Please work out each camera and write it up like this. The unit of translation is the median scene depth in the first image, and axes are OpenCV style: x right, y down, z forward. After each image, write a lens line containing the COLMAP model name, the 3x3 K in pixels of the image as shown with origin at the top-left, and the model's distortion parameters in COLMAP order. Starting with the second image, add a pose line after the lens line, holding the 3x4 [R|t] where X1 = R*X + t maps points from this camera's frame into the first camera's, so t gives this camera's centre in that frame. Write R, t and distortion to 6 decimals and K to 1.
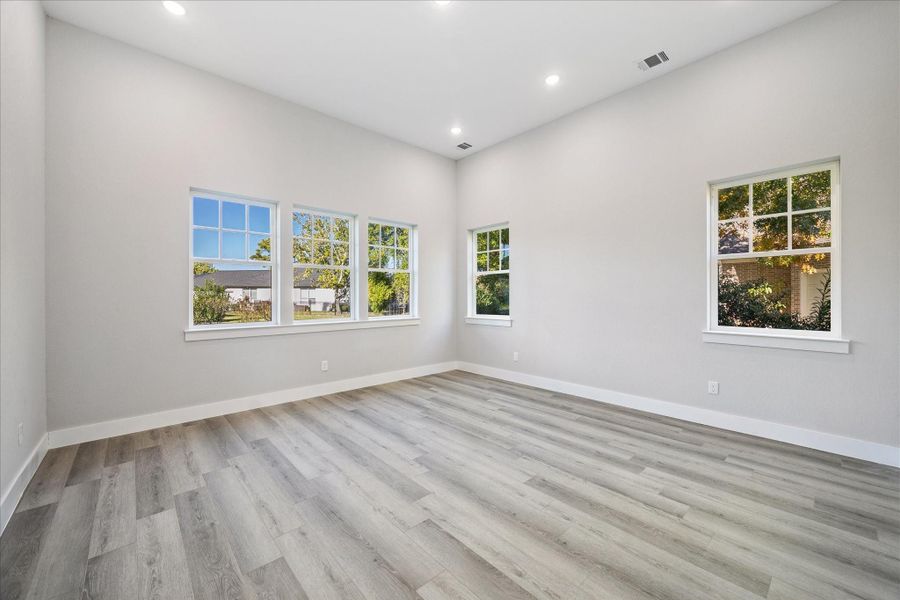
lens RADIAL K [[347.3, 0, 450.6], [0, 347.3, 297.6], [0, 0, 1]] dist [-0.000464, 0.000985]
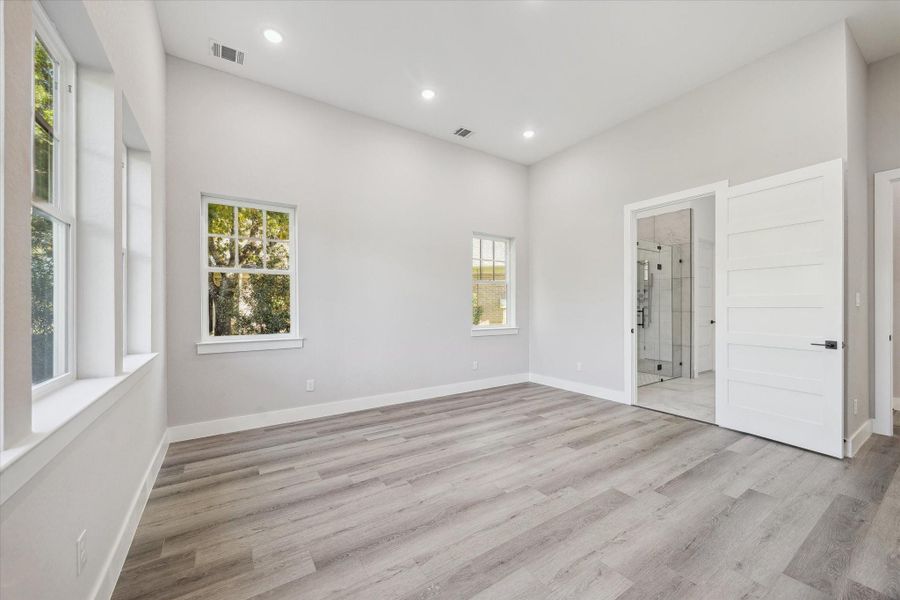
lens RADIAL K [[347.3, 0, 450.2], [0, 347.3, 303.9], [0, 0, 1]] dist [-0.000464, 0.000985]
pose [[0.156065, 0.008568, 0.987710, -0.875679], [0.006555, 0.999931, -0.009710, 0.002191], [-0.987725, 0.007990, 0.155999, 0.969591]]
